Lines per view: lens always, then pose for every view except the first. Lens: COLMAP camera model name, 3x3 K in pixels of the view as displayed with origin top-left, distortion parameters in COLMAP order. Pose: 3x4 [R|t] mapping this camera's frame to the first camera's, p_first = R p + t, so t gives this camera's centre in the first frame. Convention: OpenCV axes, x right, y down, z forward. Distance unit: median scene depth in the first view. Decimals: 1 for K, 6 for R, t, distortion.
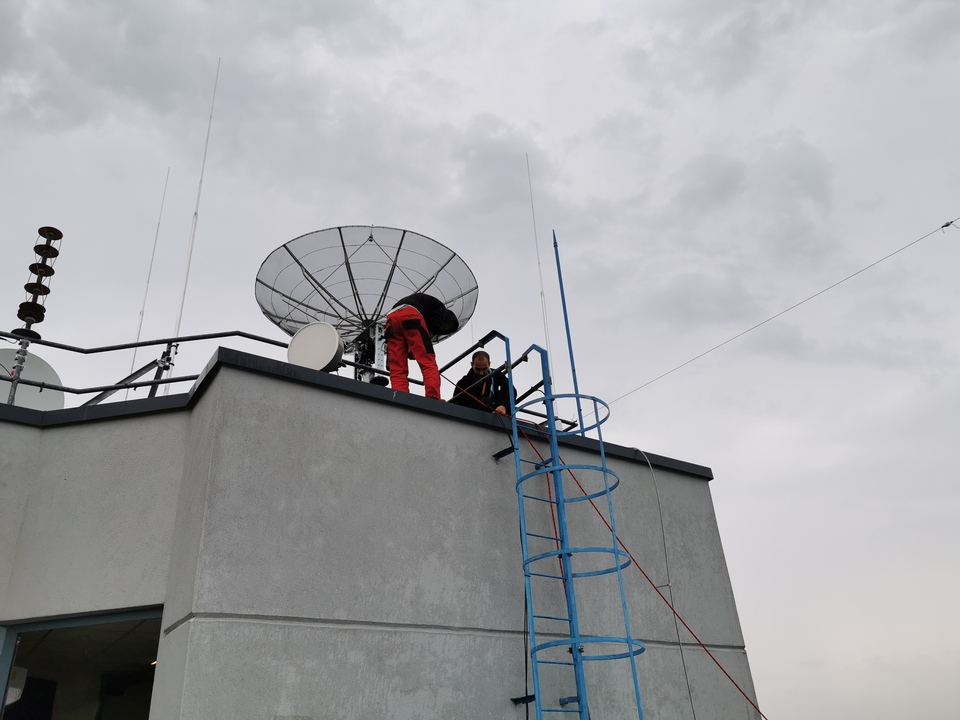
lens RADIAL K [[735.8, 0, 480.0], [0, 735.8, 360.0], [0, 0, 1]] dist [0.058807, -0.001447]
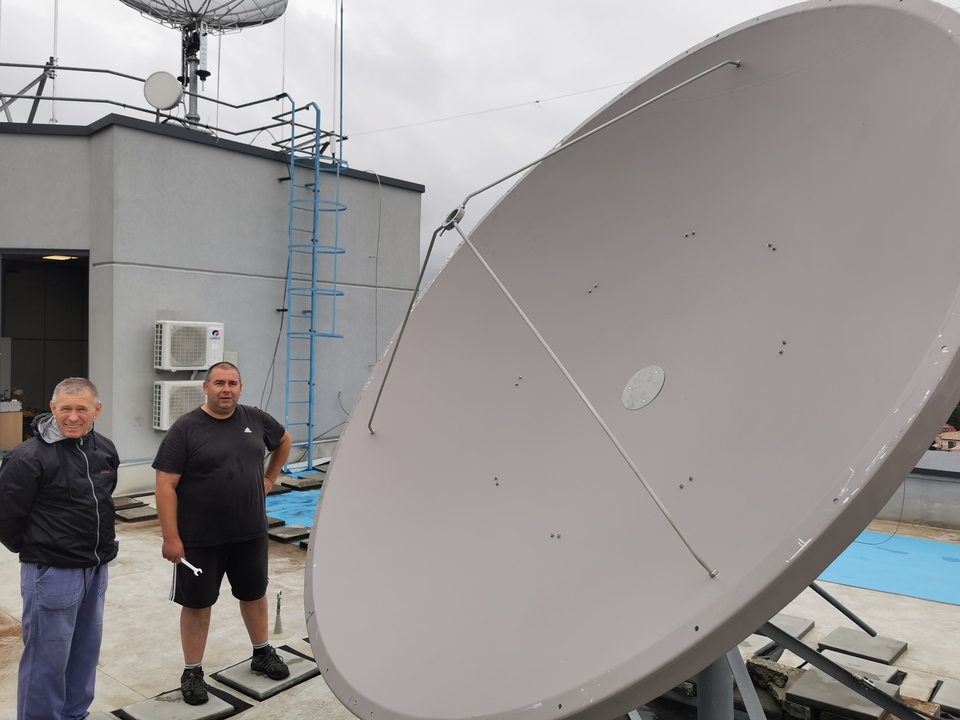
lens RADIAL K [[782.7, 0, 480.0], [0, 782.7, 360.0], [0, 0, 1]] dist [0.009009, 0.002079]
pose [[0.967629, 0.076885, 0.240379, 0.070634], [-0.187834, 0.855534, 0.482473, -0.501612], [-0.168557, -0.512006, 0.842282, -0.857841]]
